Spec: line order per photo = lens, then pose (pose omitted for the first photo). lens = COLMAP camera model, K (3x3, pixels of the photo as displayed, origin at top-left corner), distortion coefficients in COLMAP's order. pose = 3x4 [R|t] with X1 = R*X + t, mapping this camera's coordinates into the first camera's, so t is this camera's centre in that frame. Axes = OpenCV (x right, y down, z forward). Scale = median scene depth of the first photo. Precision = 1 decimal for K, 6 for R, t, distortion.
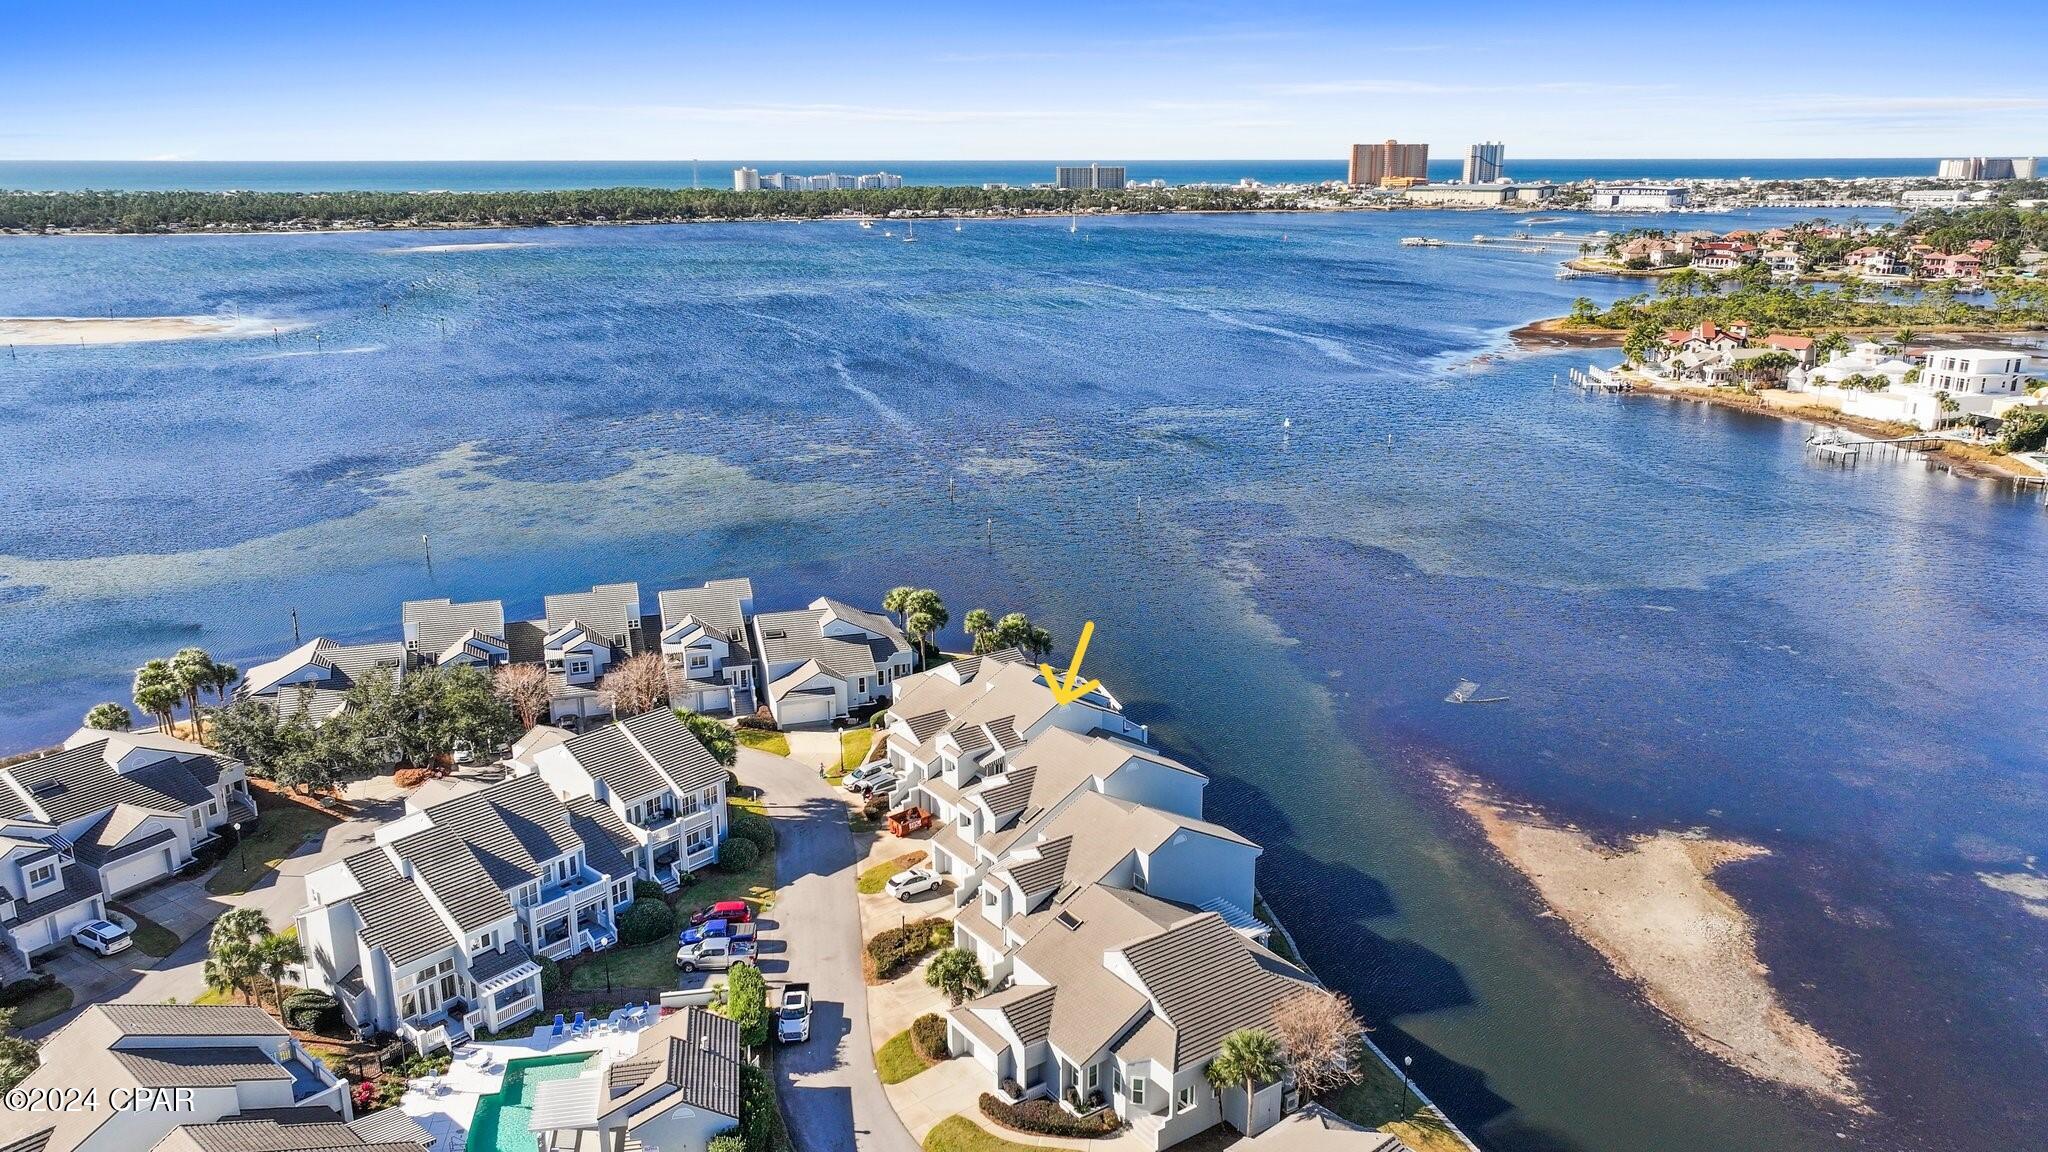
lens RADIAL K [[1479.0, 0, 1024.0], [0, 1479.0, 576.0], [0, 0, 1]] dist [-0.006664, 0.032267]
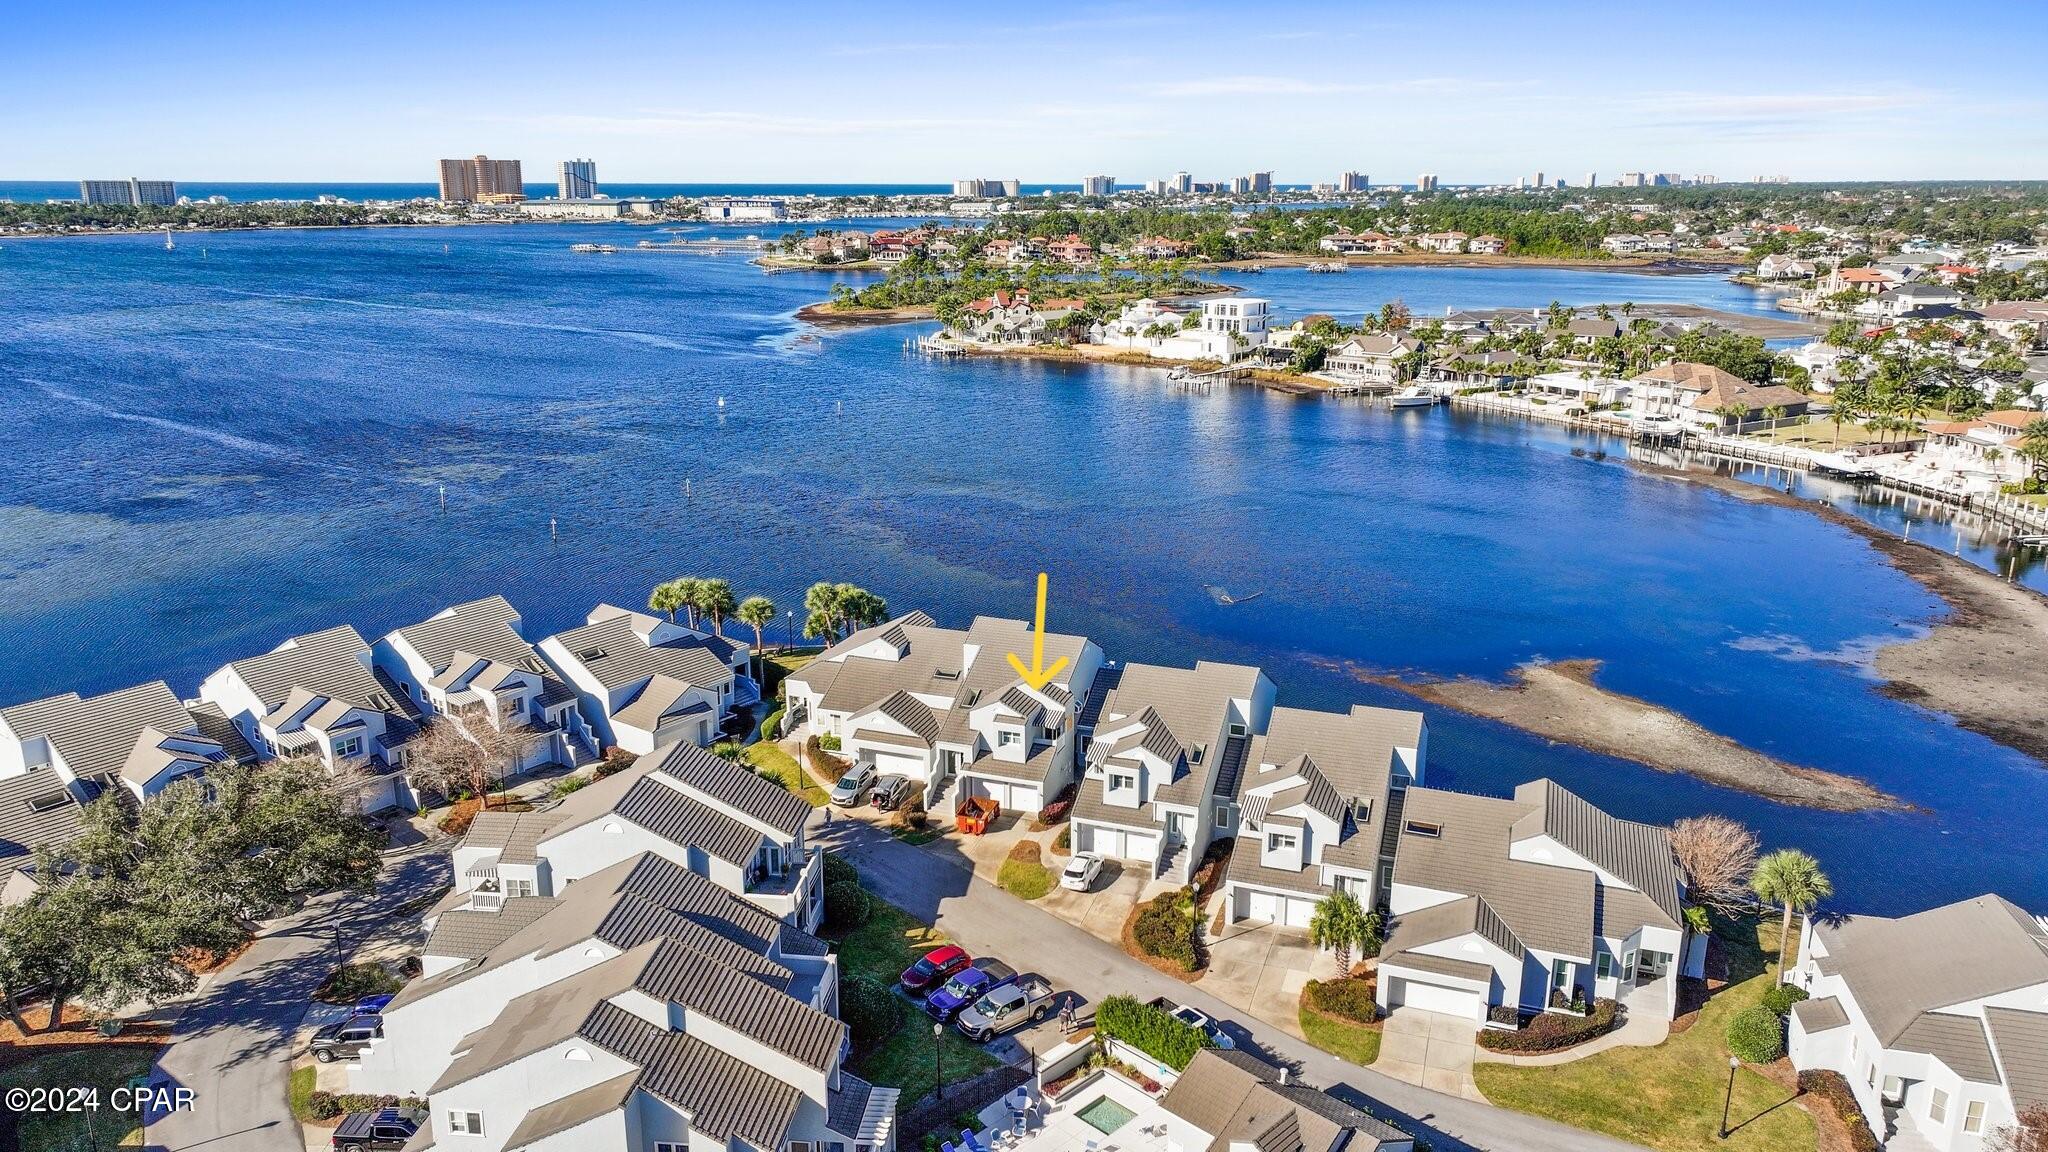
lens RADIAL K [[1432.8, 0, 1024.0], [0, 1432.8, 576.0], [0, 0, 1]] dist [0.006594, 0.005808]
pose [[0.814501, -0.149083, 0.560680, -0.171477], [0.154183, 0.987291, 0.038535, 0.002140], [-0.559299, 0.055060, 0.827135, 0.108136]]
